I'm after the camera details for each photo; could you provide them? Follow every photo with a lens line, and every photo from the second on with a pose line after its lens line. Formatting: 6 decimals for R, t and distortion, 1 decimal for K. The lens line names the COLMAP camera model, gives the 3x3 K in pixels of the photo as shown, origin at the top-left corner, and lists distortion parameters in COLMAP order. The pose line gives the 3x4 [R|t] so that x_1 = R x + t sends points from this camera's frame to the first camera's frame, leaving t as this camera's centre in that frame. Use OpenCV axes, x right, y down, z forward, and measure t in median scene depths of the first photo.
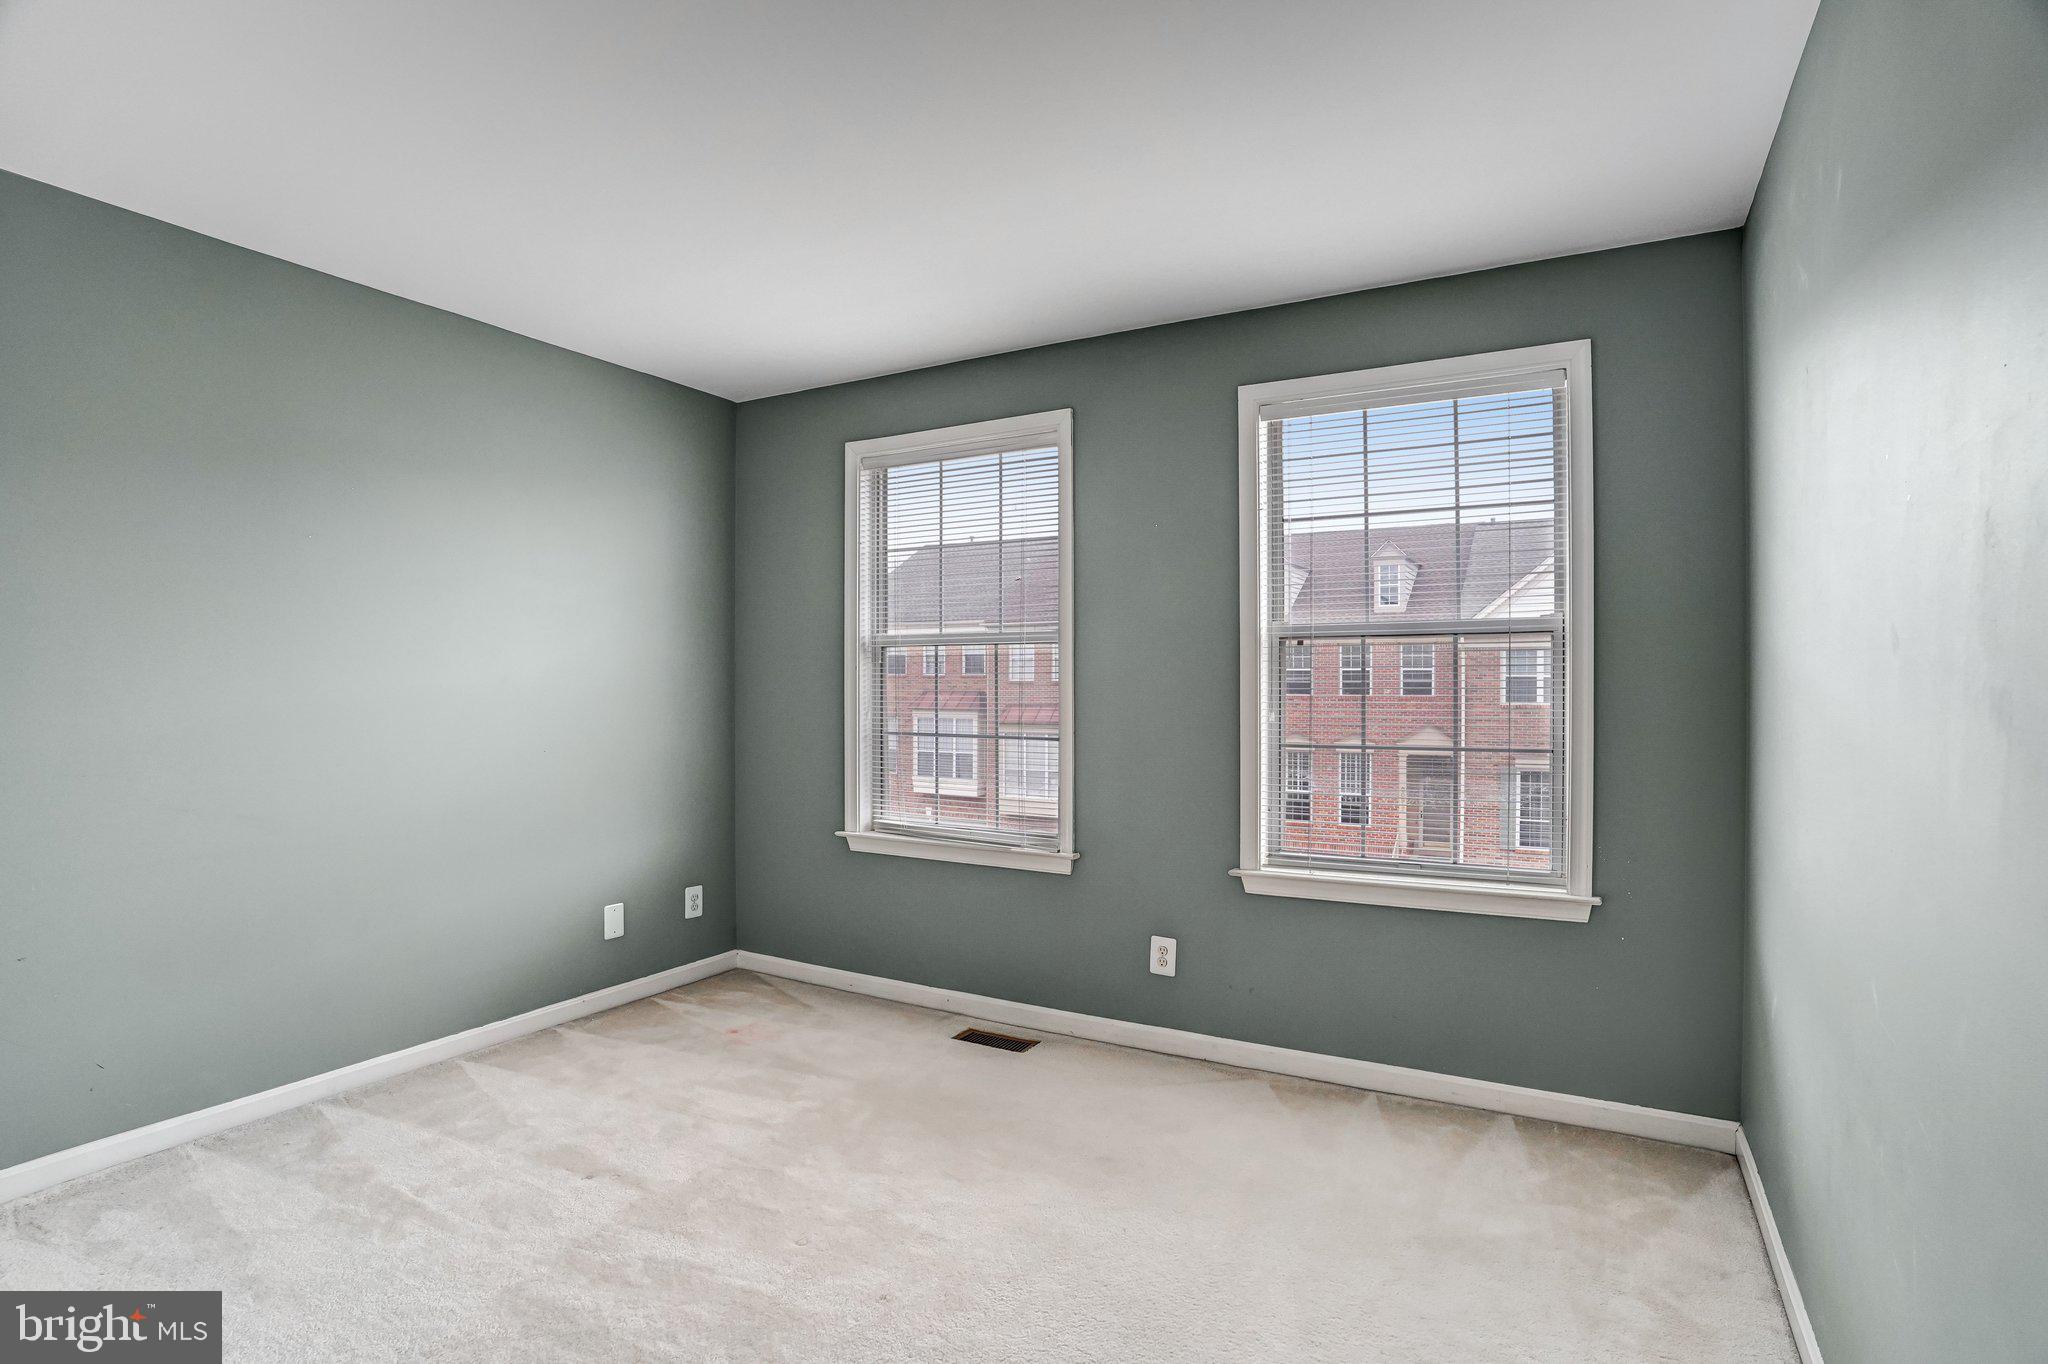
lens RADIAL K [[1069.8, 0, 1024.0], [0, 1069.8, 682.0], [0, 0, 1]] dist [-0.081442, 0.040595]
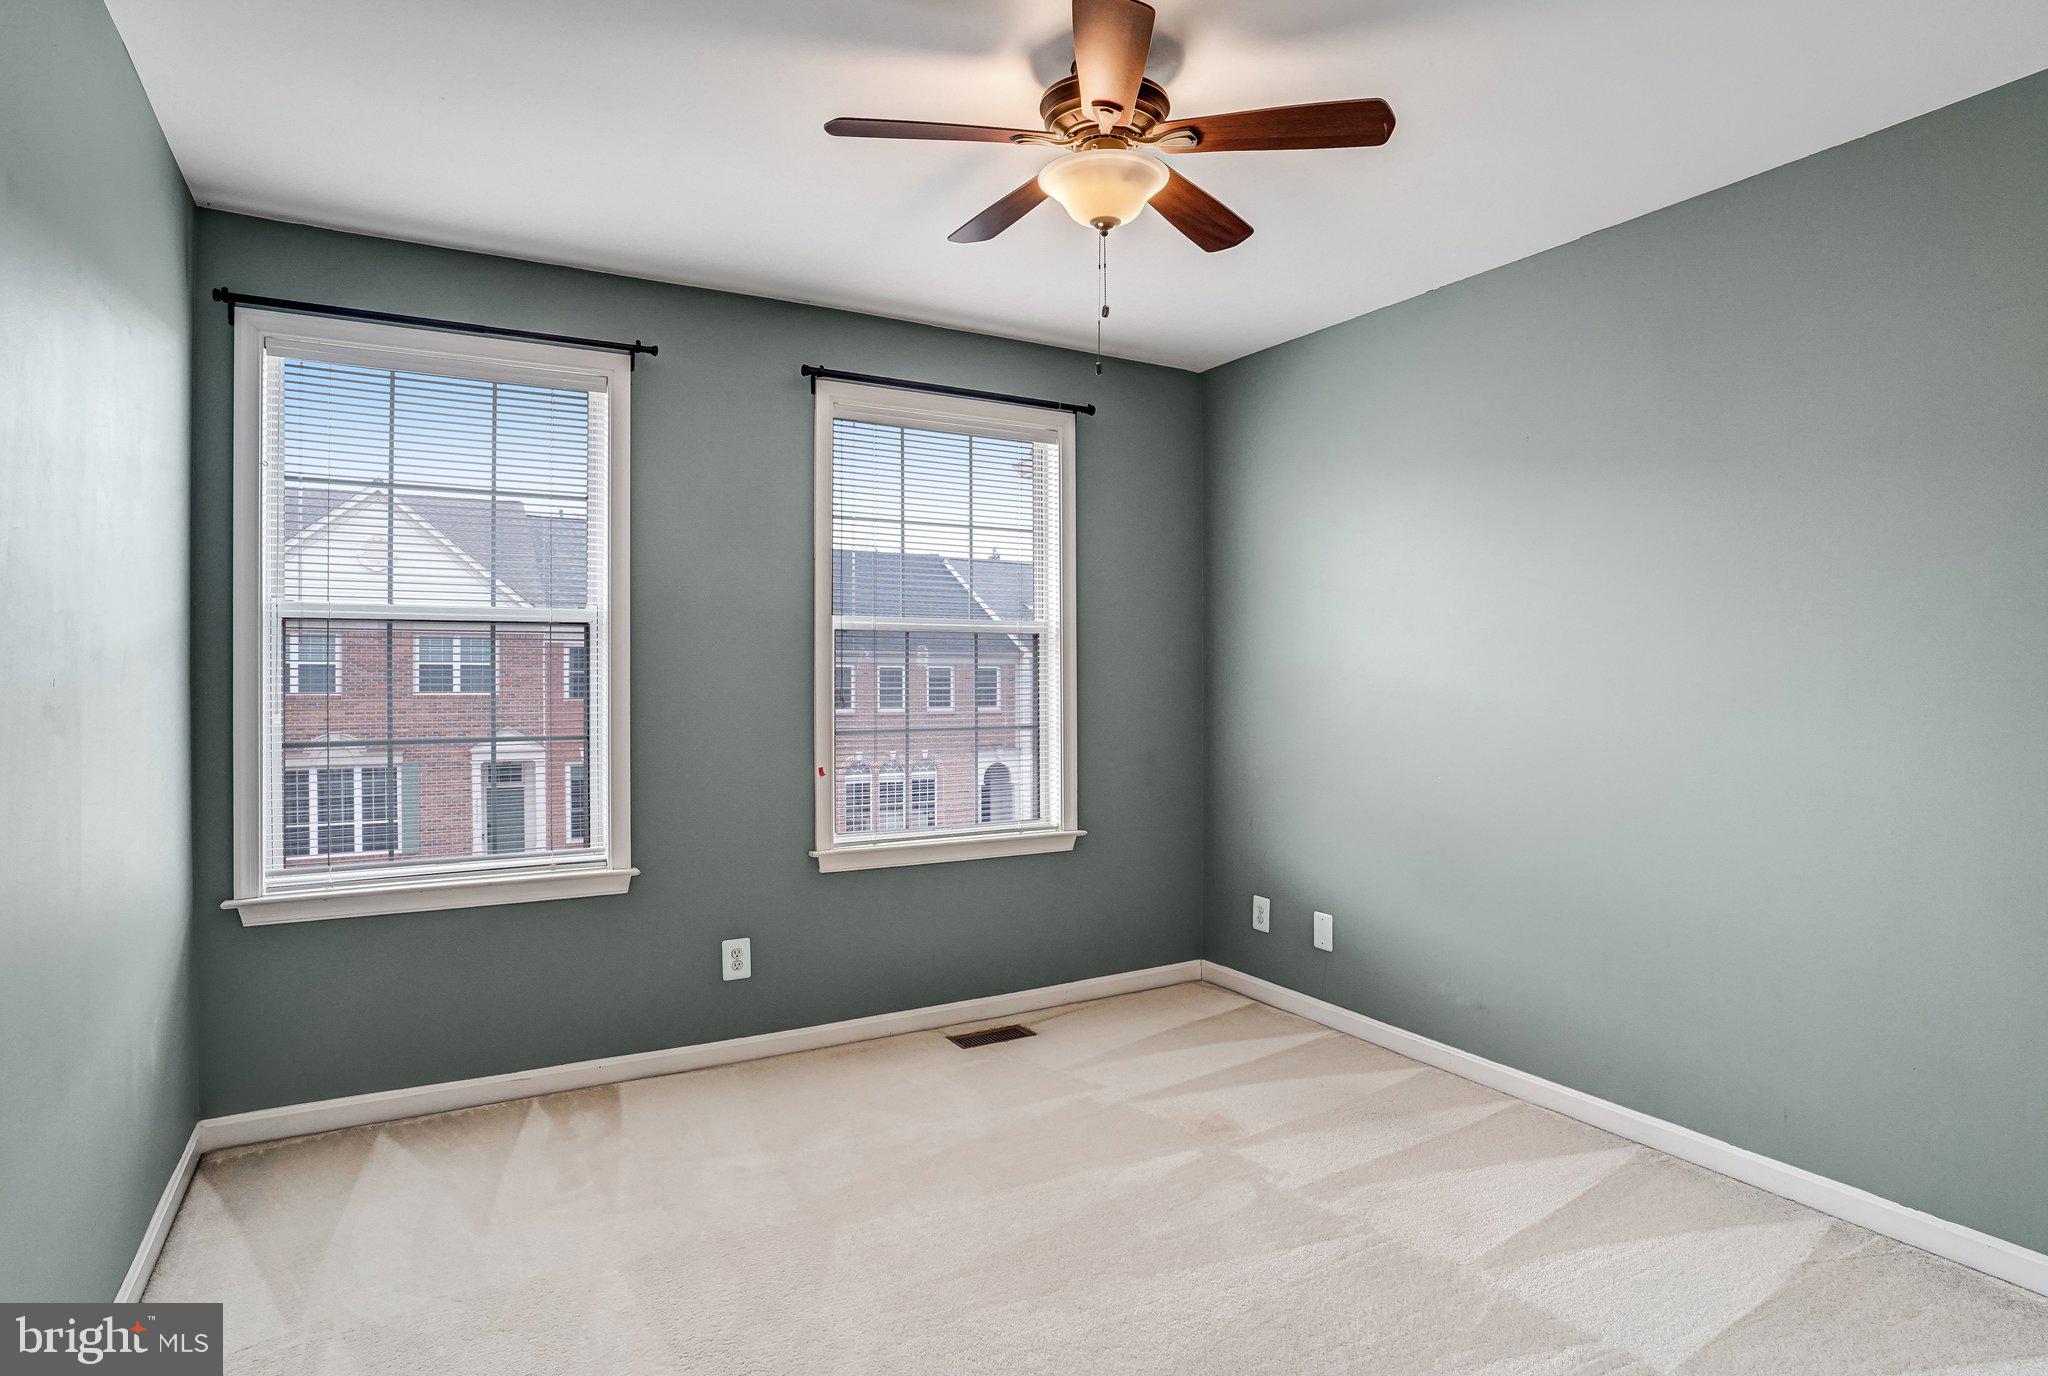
lens RADIAL K [[1021.5, 0, 1024.0], [0, 1021.5, 688.0], [0, 0, 1]] dist [-0.003287, -0.000444]
pose [[0.500923, -0.008491, 0.865450, -0.531317], [-0.006262, 0.999890, 0.013435, 0.000542], [-0.865469, -0.012149, 0.500814, 0.320552]]
